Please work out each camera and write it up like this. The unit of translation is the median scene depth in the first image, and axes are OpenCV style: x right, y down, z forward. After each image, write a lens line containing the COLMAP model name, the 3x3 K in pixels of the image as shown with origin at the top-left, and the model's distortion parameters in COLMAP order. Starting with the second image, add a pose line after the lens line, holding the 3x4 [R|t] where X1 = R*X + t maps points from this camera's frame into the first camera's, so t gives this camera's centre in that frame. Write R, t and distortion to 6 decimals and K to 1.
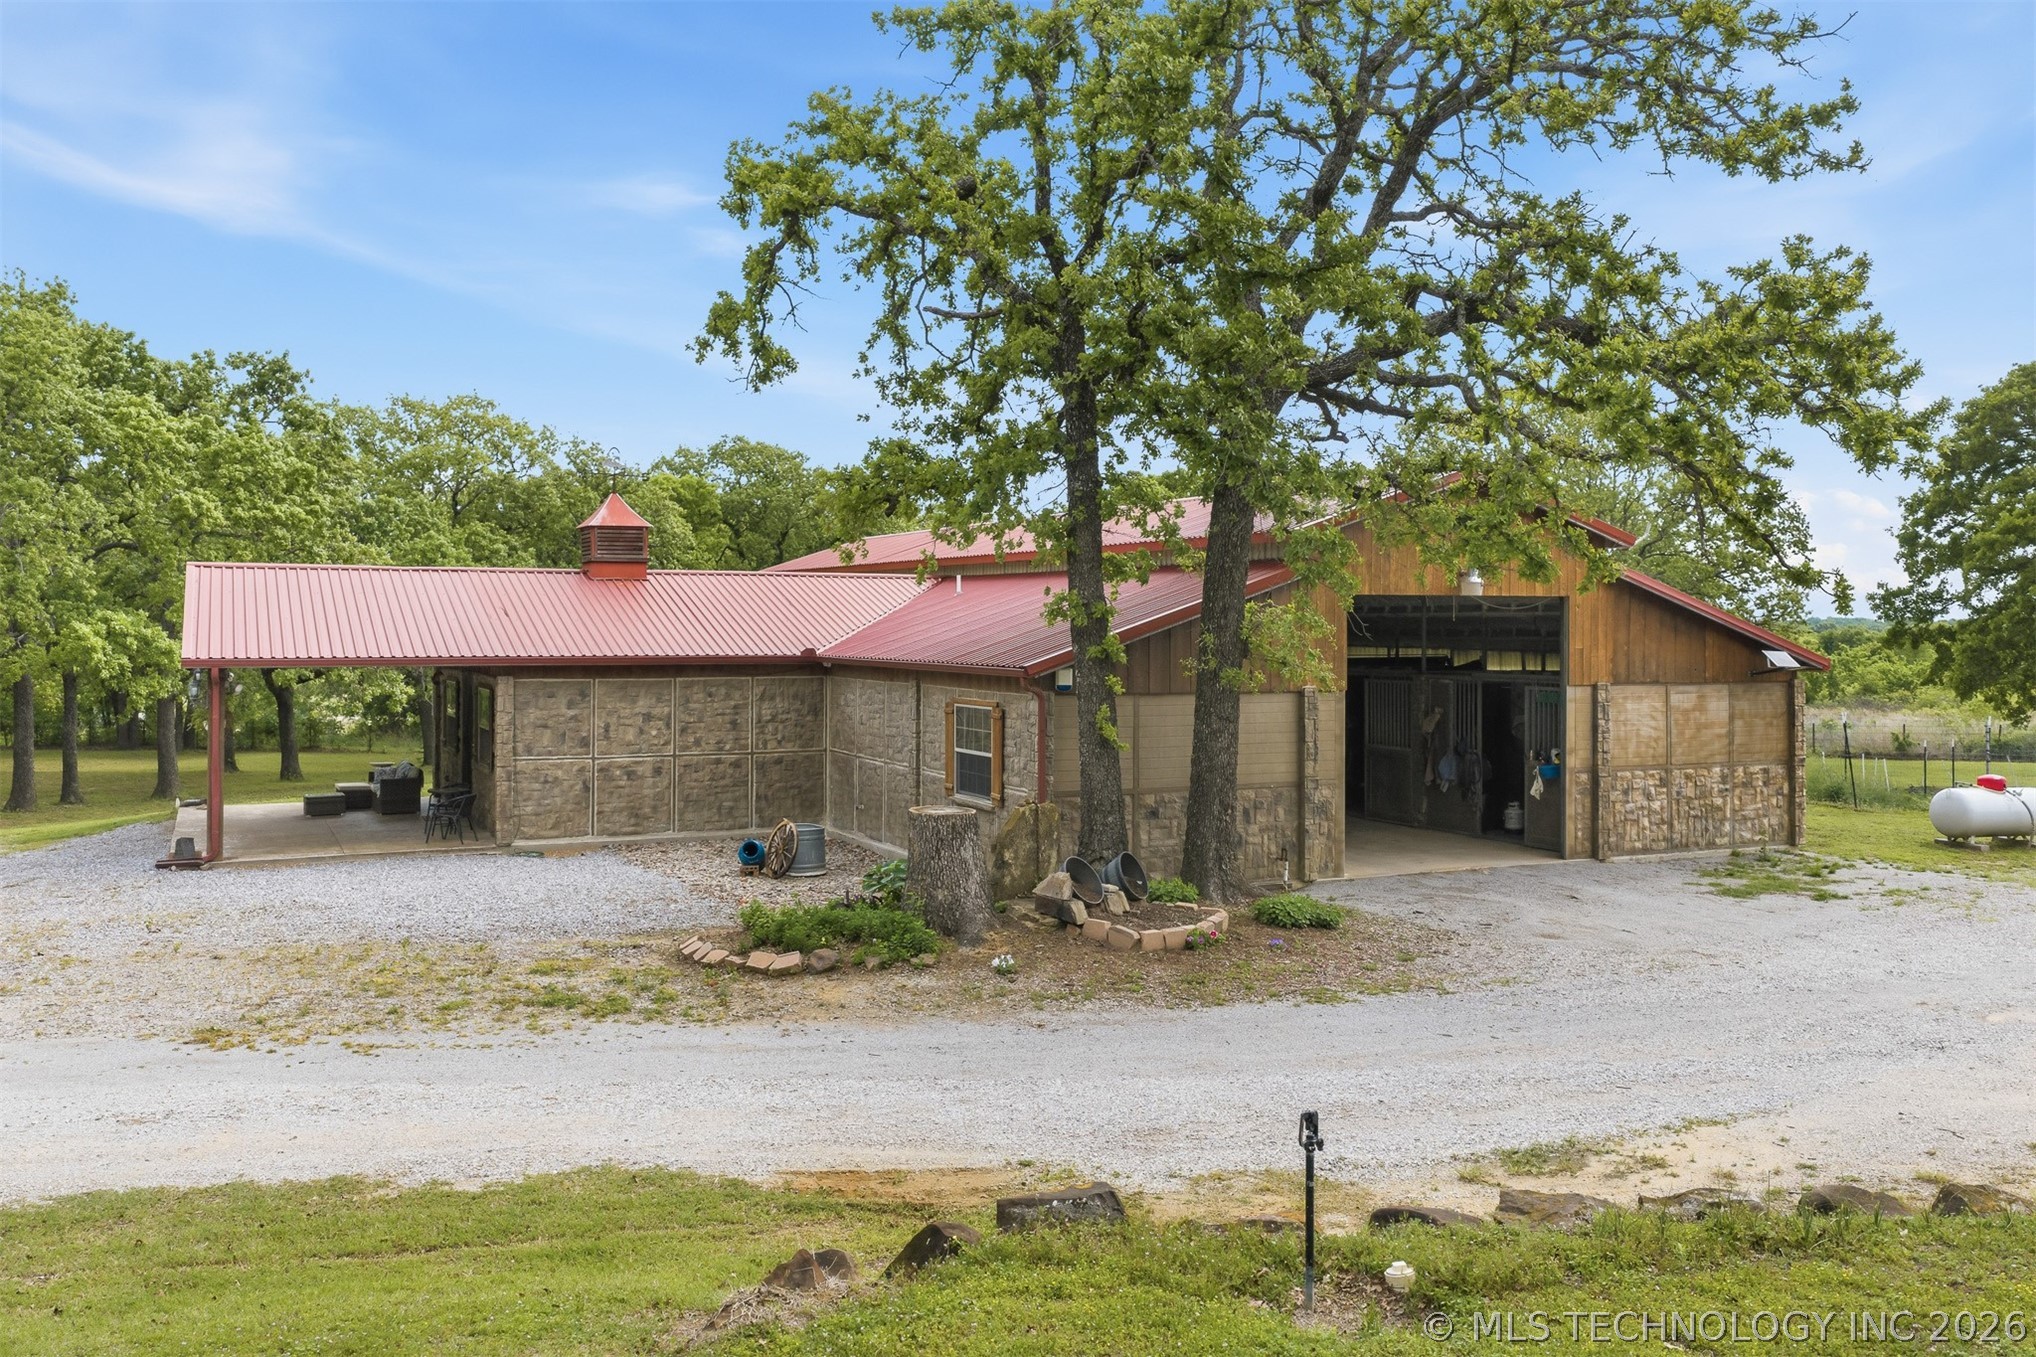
lens RADIAL K [[1747.9, 0, 1016.7], [0, 1747.9, 662.0], [0, 0, 1]] dist [0.007324, -0.024414]
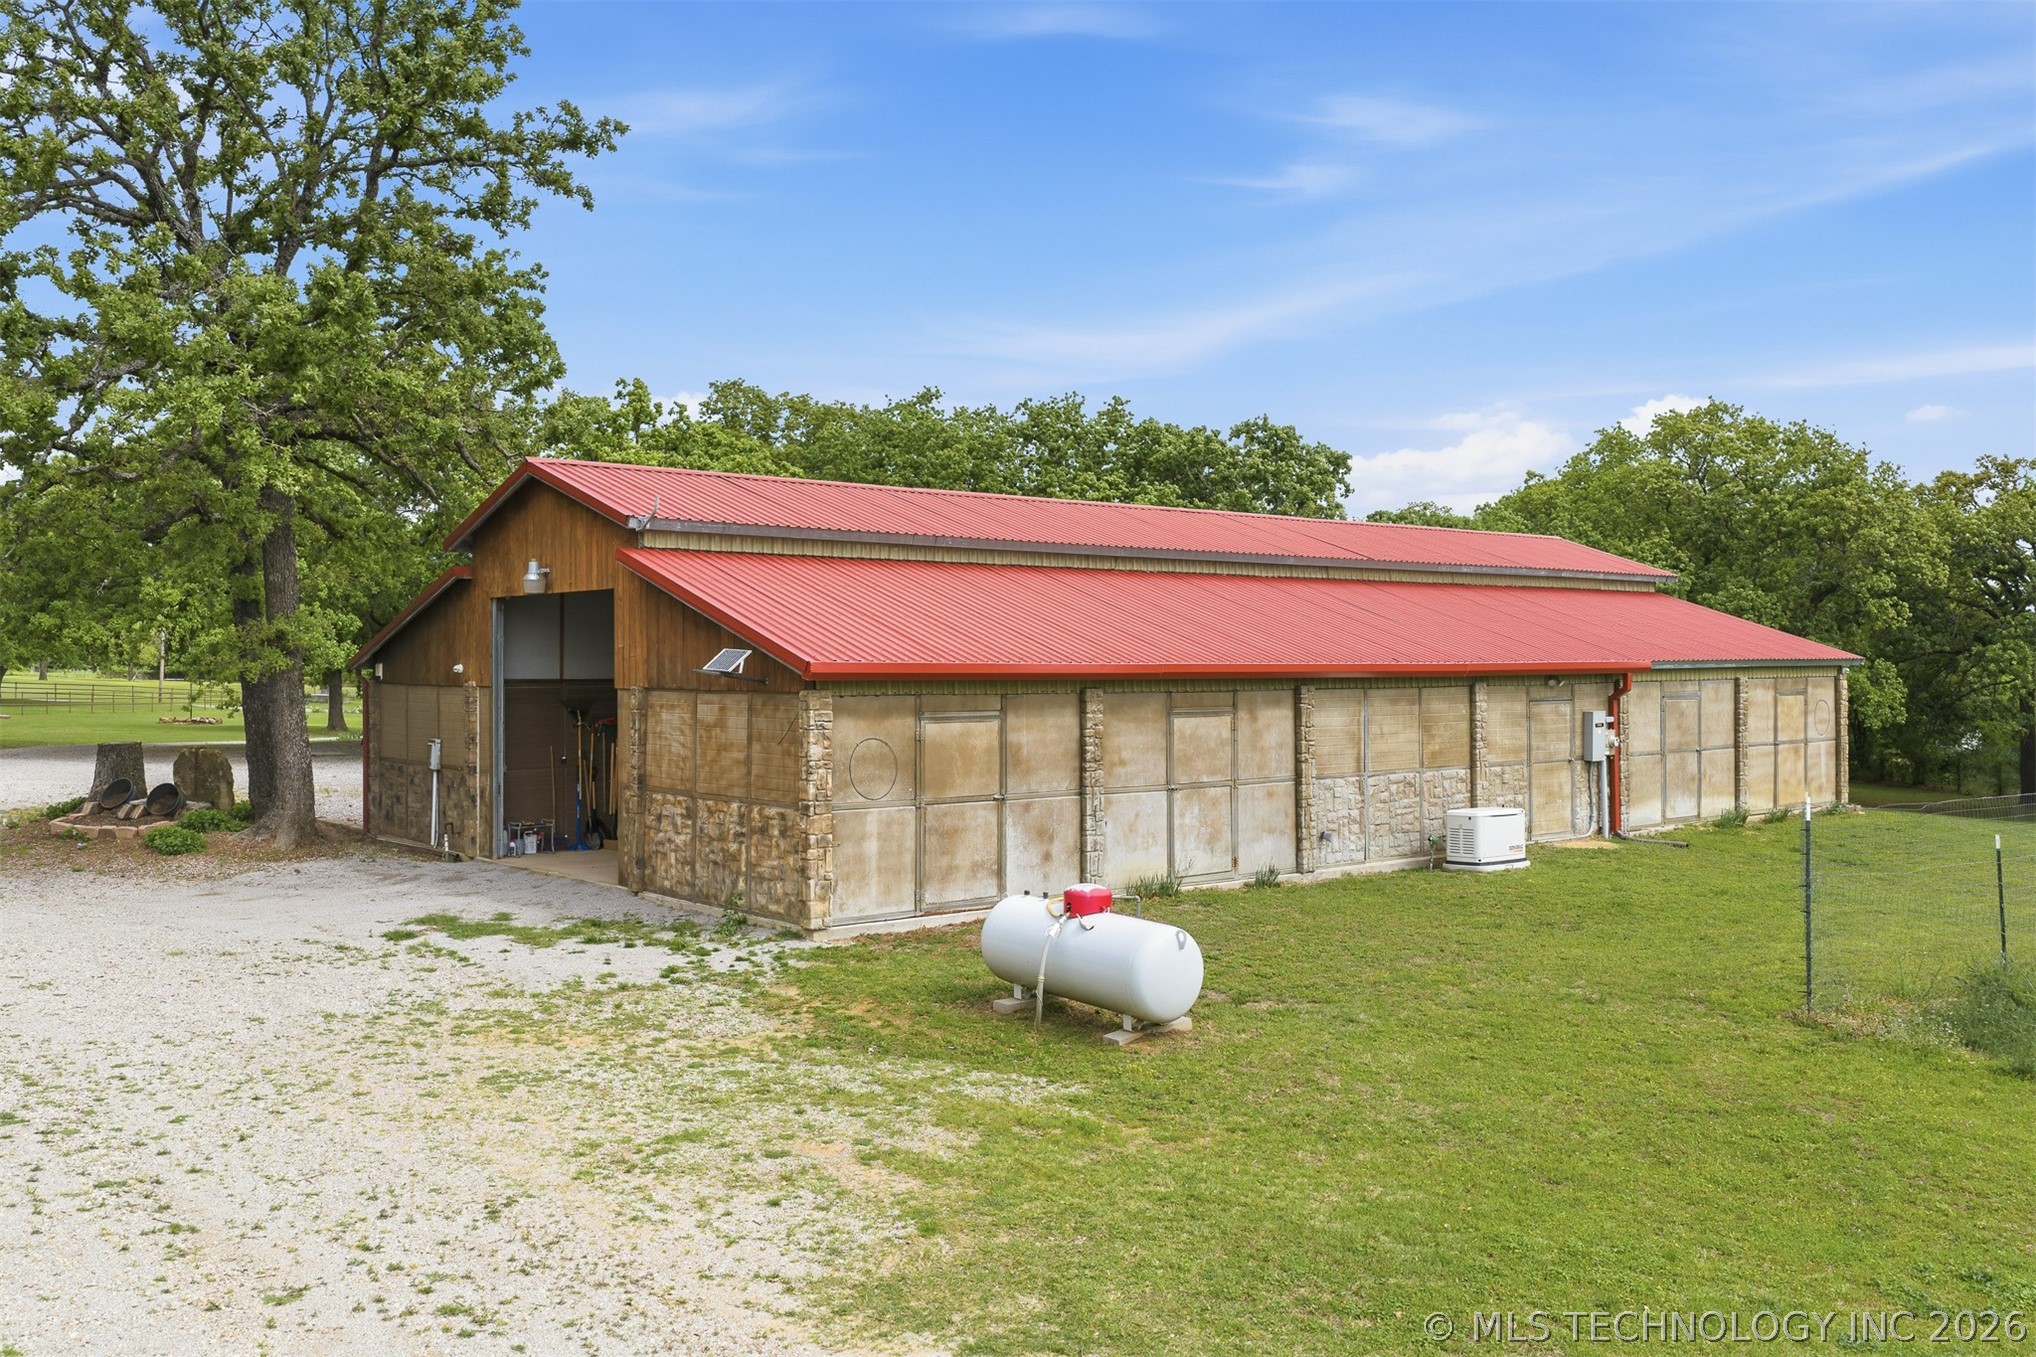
lens RADIAL K [[1747.9, 0, 1025.2], [0, 1747.9, 677.2], [0, 0, 1]] dist [0.007324, -0.024414]
pose [[0.251955, 0.010809, -0.967679, 1.184076], [-0.012004, 0.999896, 0.008044, -0.001969], [0.967665, 0.009590, 0.252058, 0.944474]]
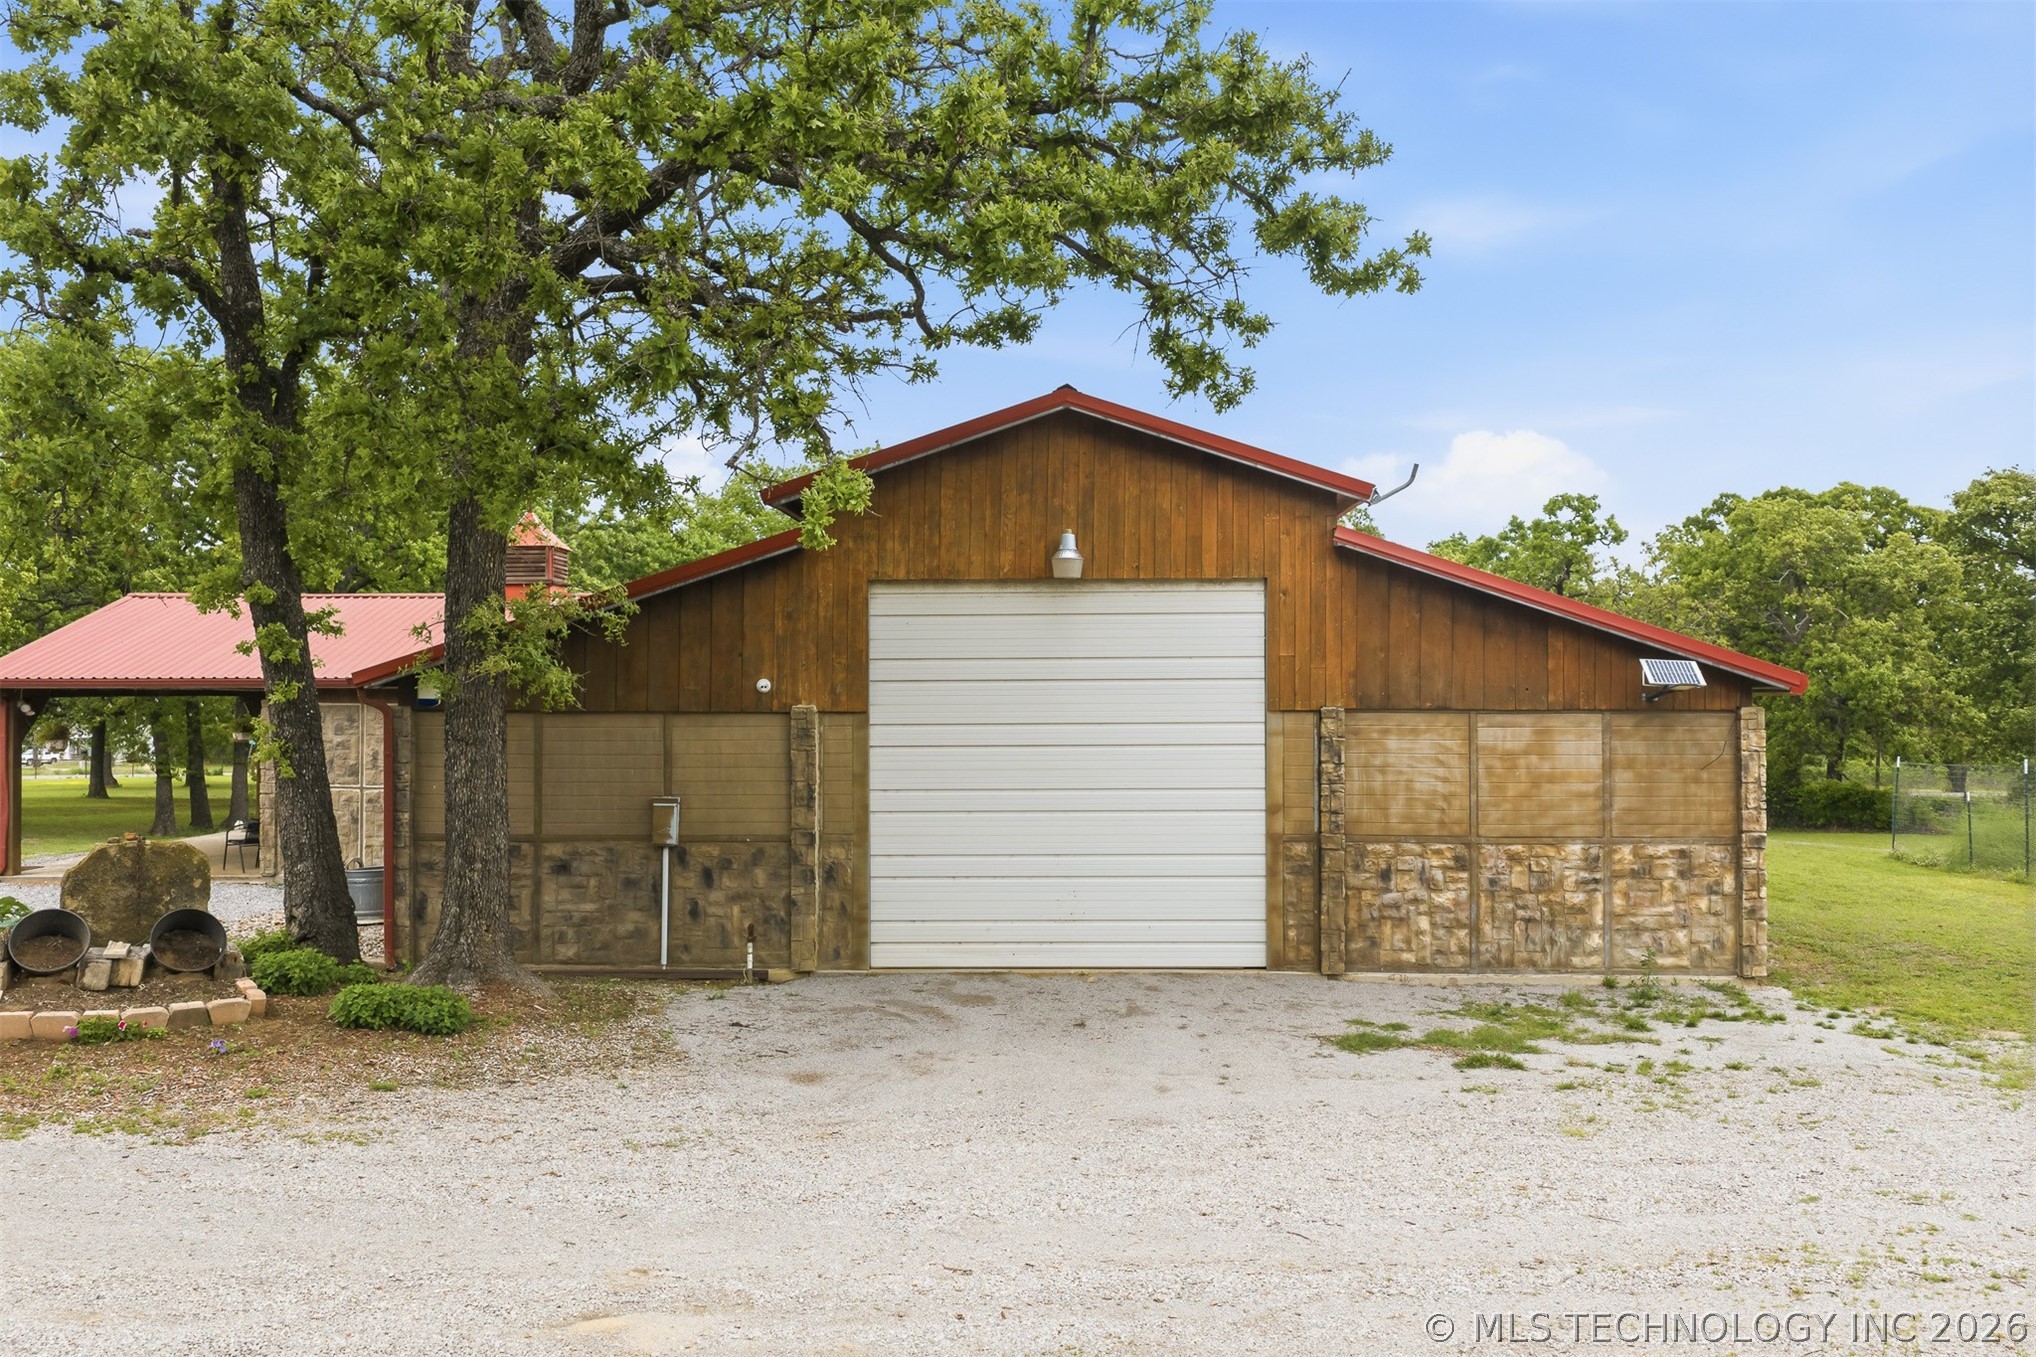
lens RADIAL K [[1747.9, 0, 1015.4], [0, 1747.9, 691.7], [0, 0, 1]] dist [0.007324, -0.024414]
pose [[0.887031, -0.000912, -0.461709, 0.521143], [-0.008195, 0.999809, -0.017720, 0.018101], [0.461637, 0.019502, 0.886855, 0.348387]]
